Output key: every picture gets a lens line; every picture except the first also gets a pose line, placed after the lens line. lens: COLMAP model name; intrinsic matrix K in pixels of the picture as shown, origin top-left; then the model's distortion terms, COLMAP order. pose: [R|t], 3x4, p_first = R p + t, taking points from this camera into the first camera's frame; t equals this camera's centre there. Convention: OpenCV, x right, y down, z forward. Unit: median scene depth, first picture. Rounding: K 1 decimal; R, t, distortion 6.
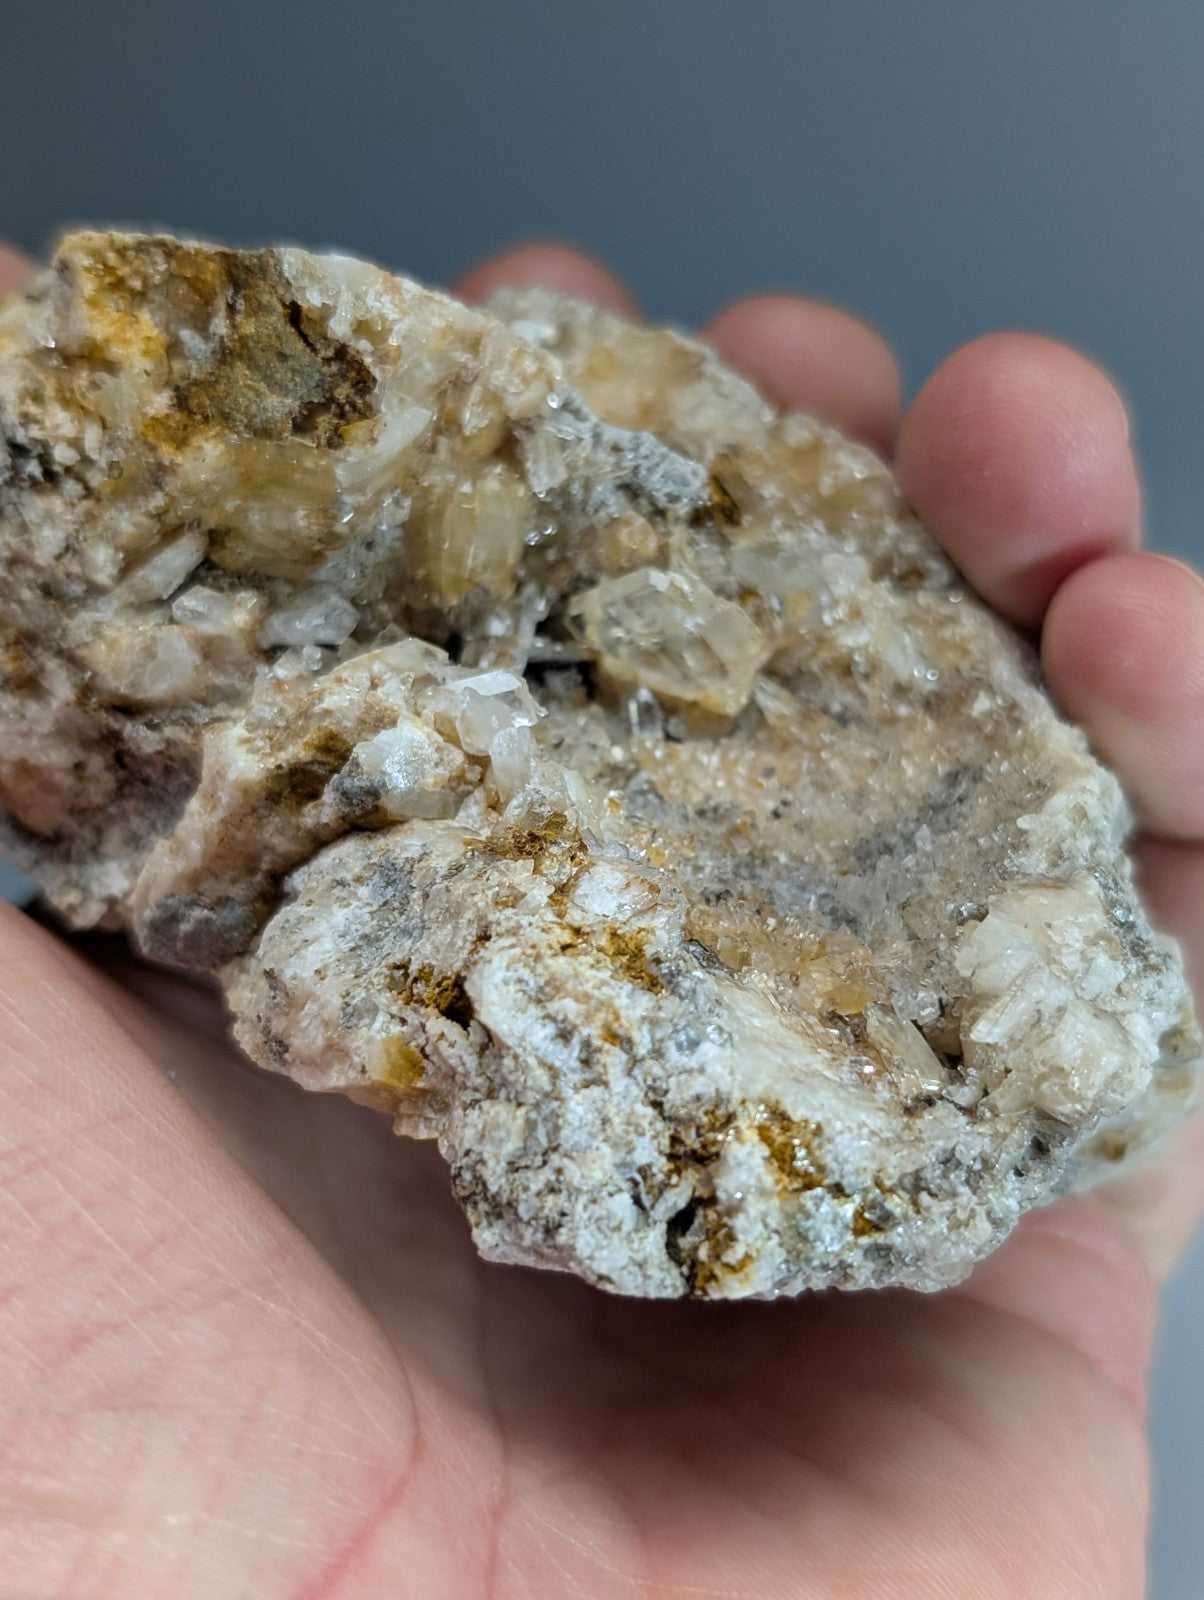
lens RADIAL K [[2141.2, 0, 636.4], [0, 2141.2, 812.7], [0, 0, 1]] dist [0.073710, 0.000000]
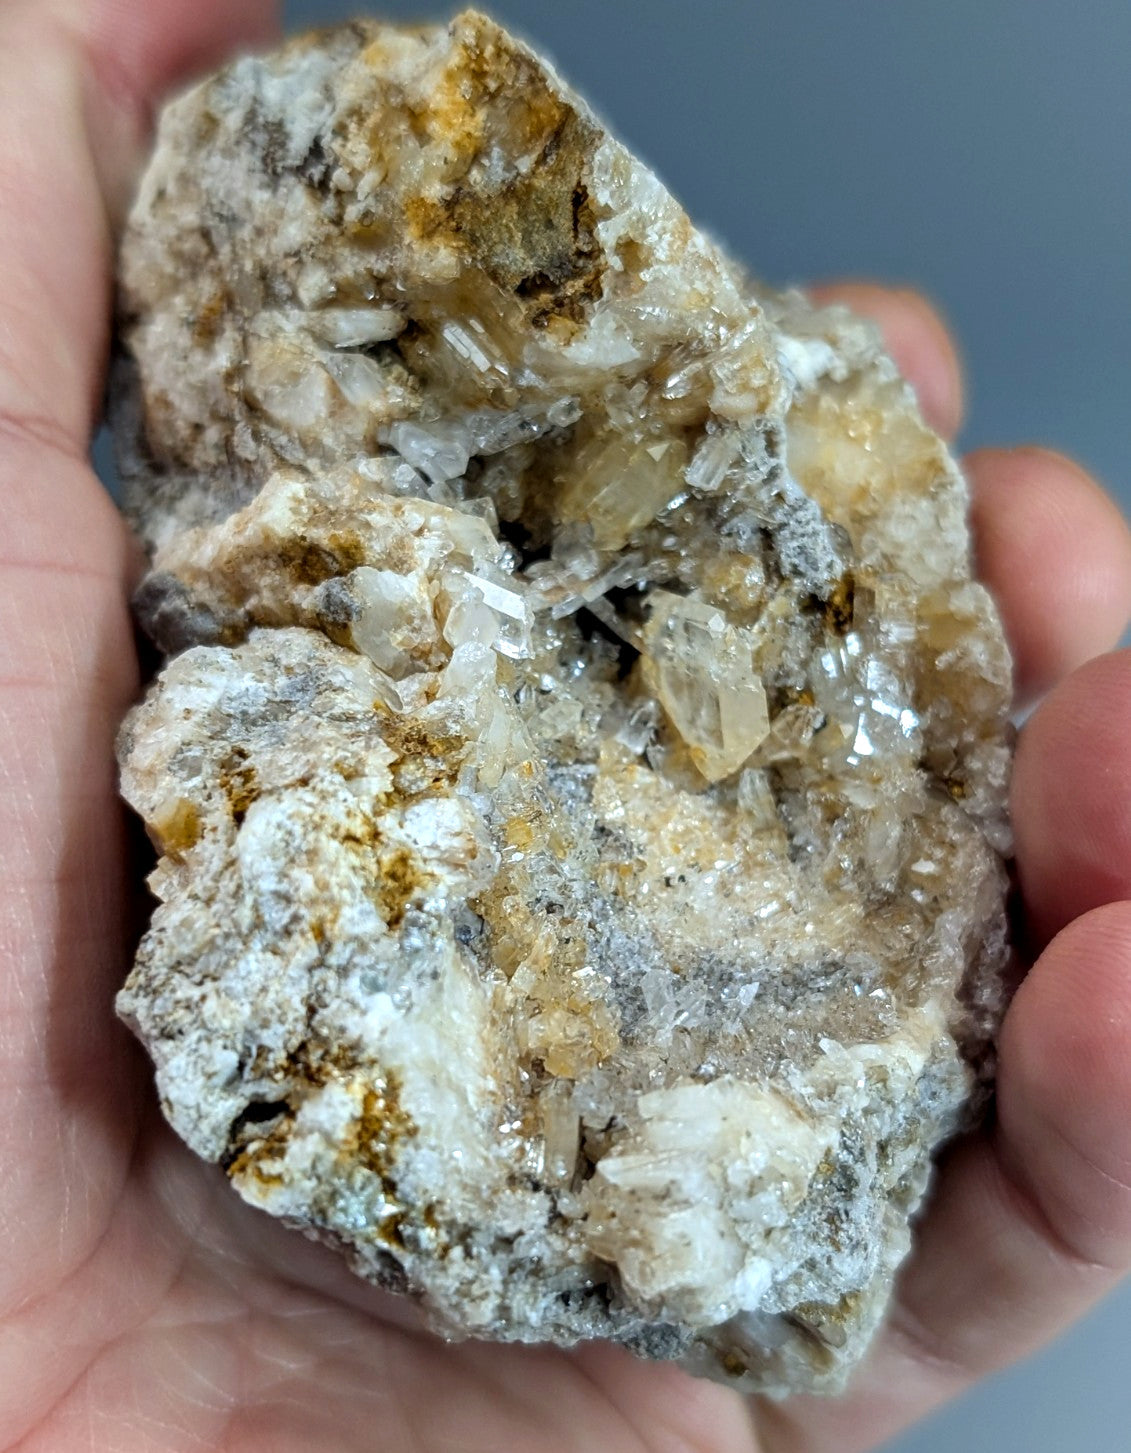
lens RADIAL K [[2160.2, 0, 570.7], [0, 2160.2, 804.0], [0, 0, 1]] dist [0.075266, 0.000000]
pose [[0.754803, 0.631397, -0.177790, 0.200304], [-0.622401, 0.774961, 0.109782, -0.117671], [0.207096, 0.027793, 0.977926, 0.001037]]
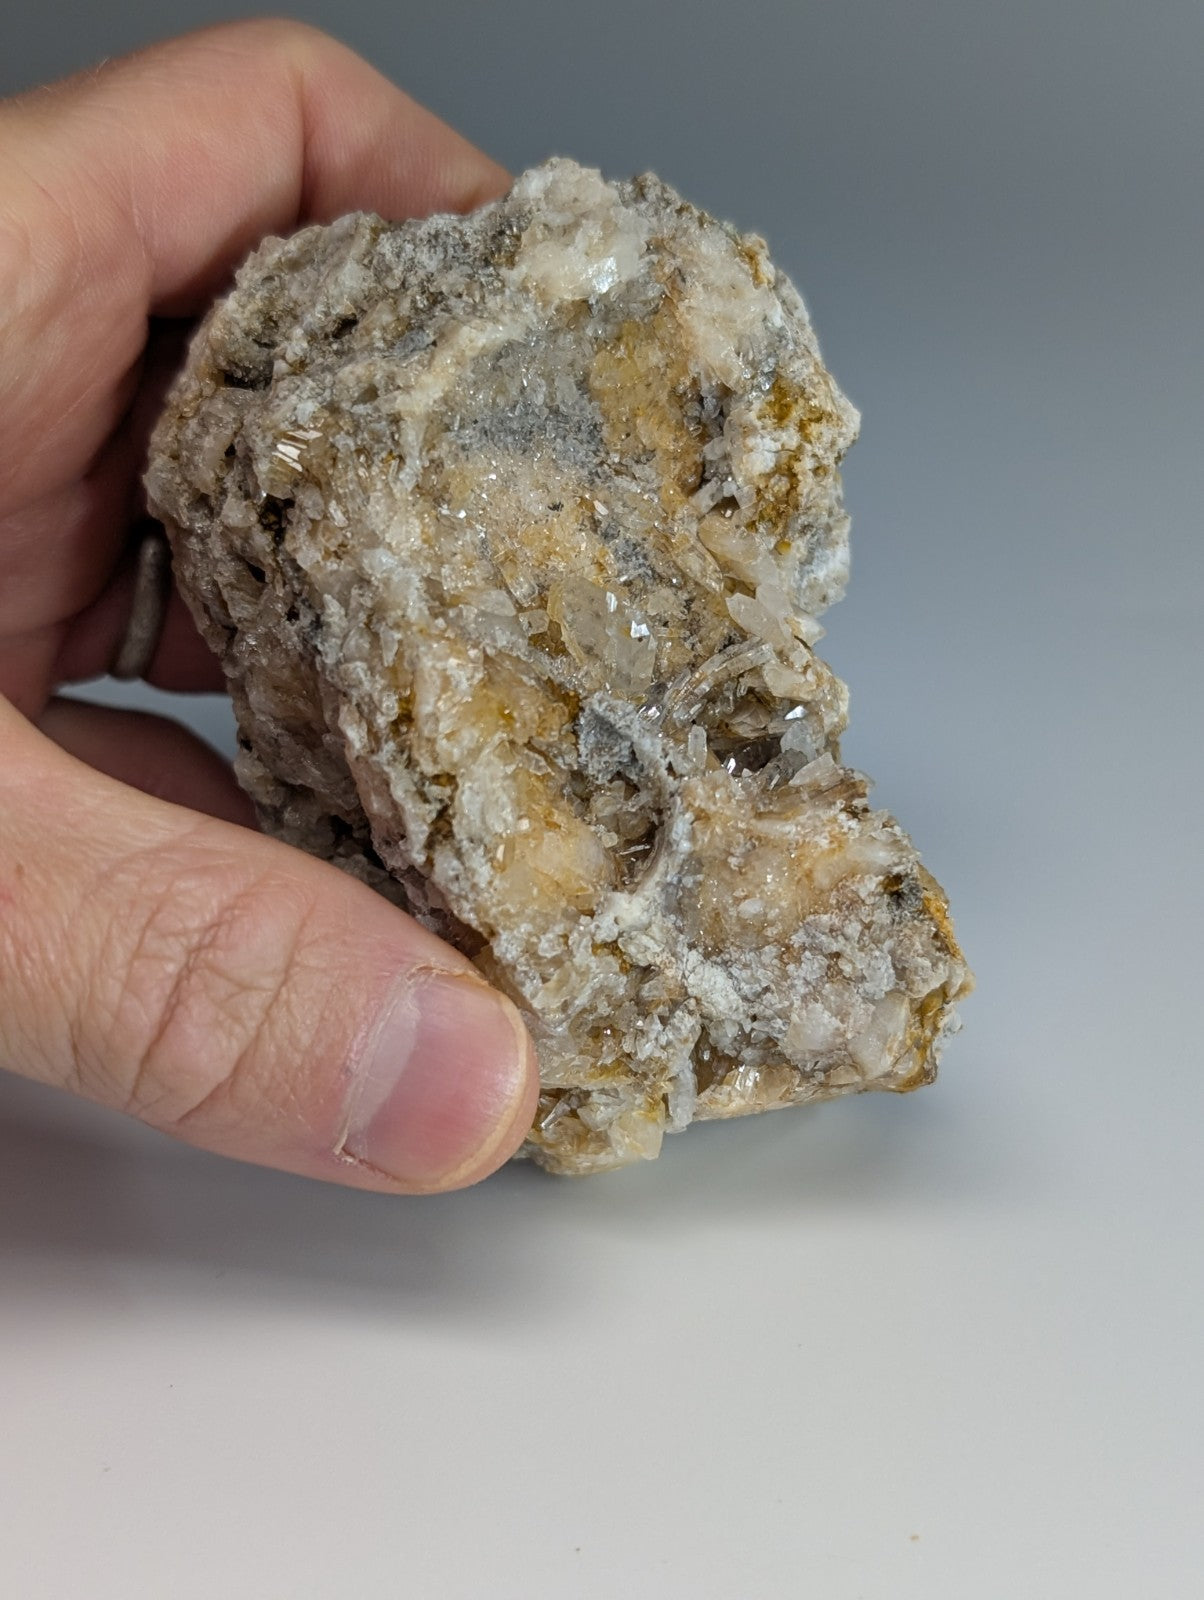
lens RADIAL K [[2141.2, 0, 586.9], [0, 2141.2, 795.1], [0, 0, 1]] dist [0.073710, 0.000000]
pose [[-0.609637, -0.569633, -0.551235, 0.770368], [-0.119684, -0.621288, 0.774388, -1.290761], [-0.783593, 0.538070, 0.310584, 0.695769]]
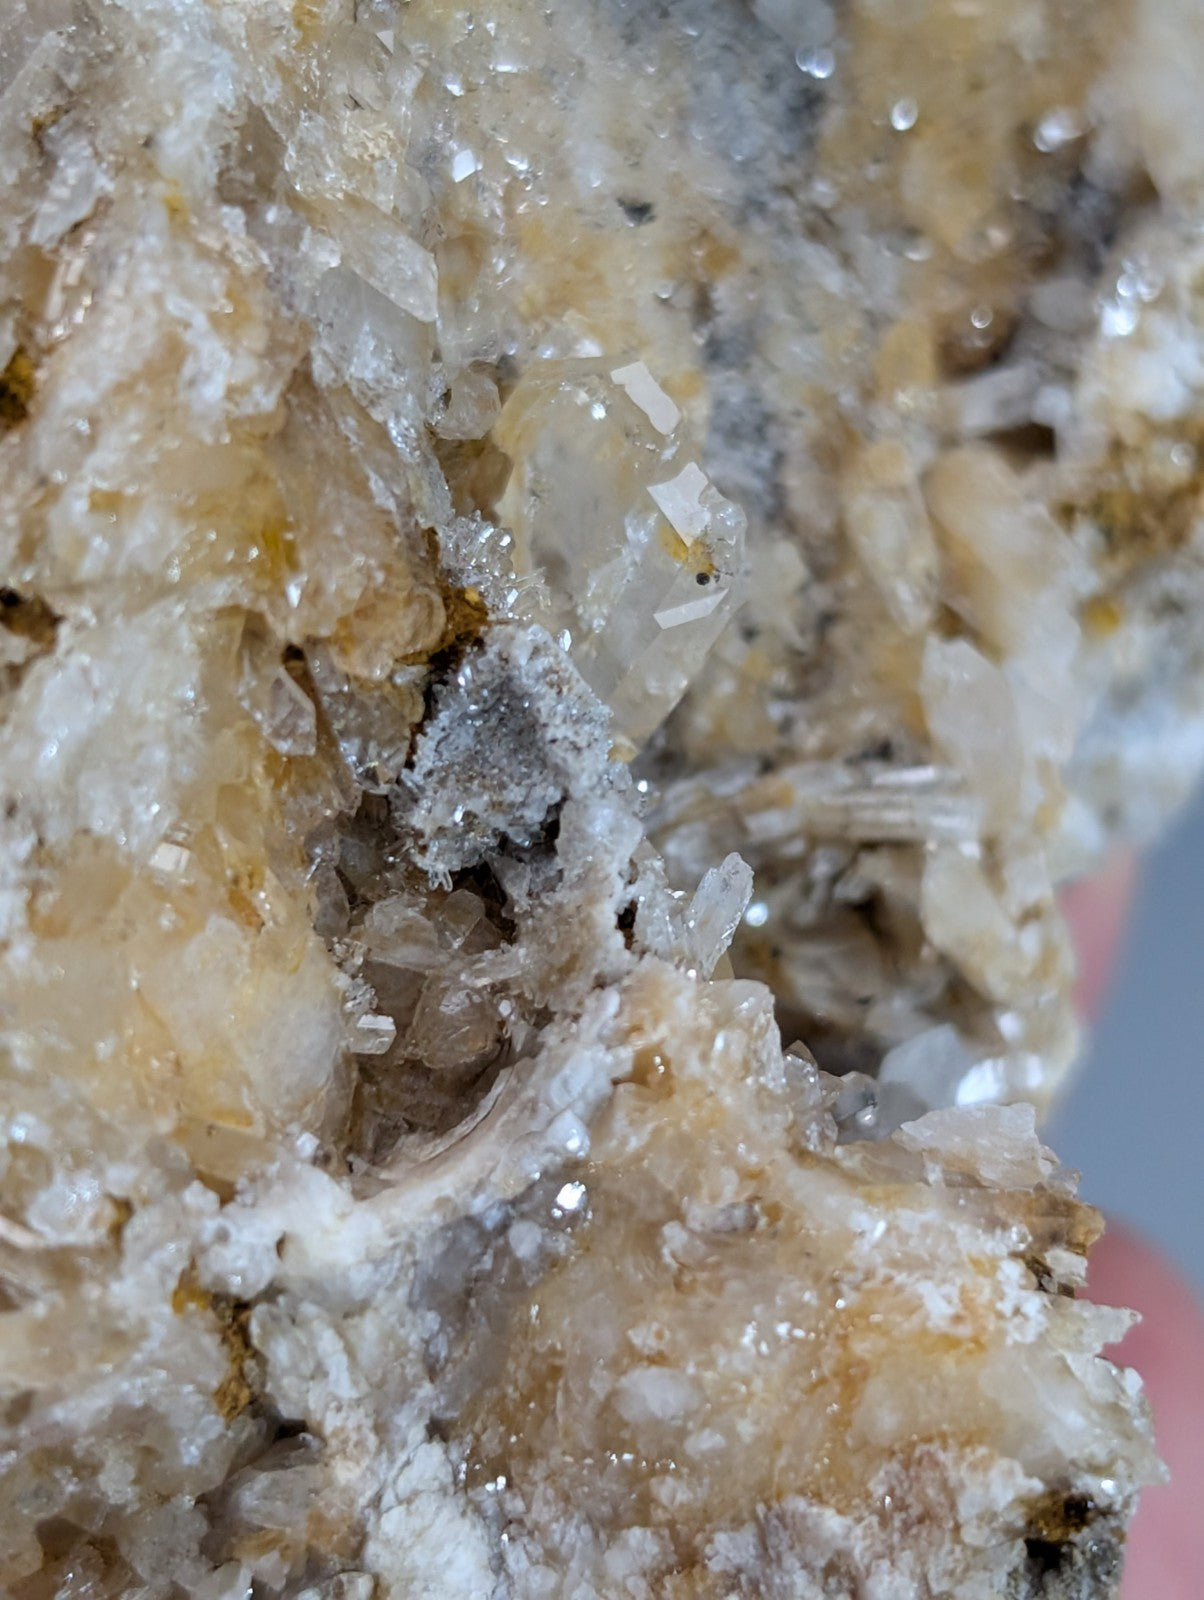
lens RADIAL K [[3607.7, 0, 678.4], [0, 3607.7, 759.0], [0, 0, 1]] dist [0.071745, 0.000000]
pose [[-0.214979, -0.871843, -0.440083, 0.359337], [0.061718, -0.461847, 0.884810, -0.901470], [-0.974667, 0.163055, 0.153095, 0.938321]]
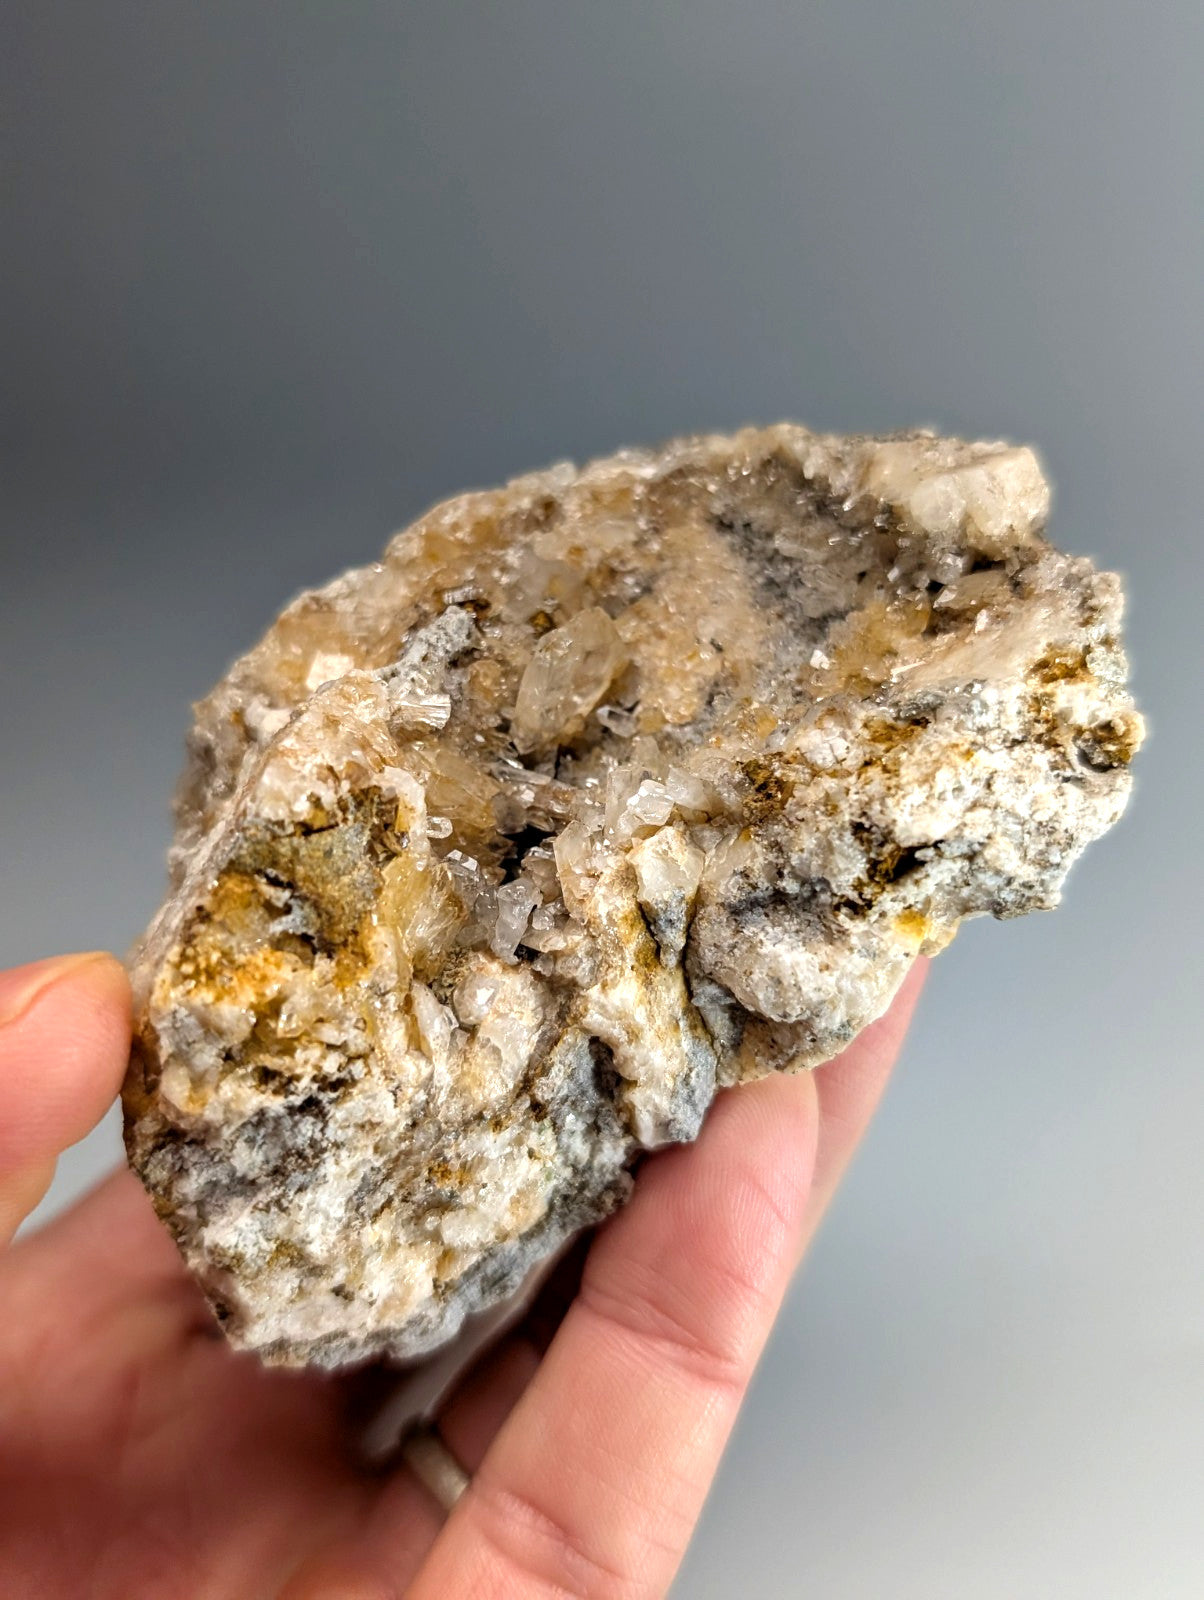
lens RADIAL K [[1622.6, 0, 575.7], [0, 1622.6, 786.8], [0, 0, 1]] dist [0.022367, 0.000000]
pose [[0.278747, -0.918456, 0.280604, -0.344153], [0.896701, 0.353523, 0.266361, -0.341198], [-0.343841, 0.177371, 0.922124, 0.119111]]
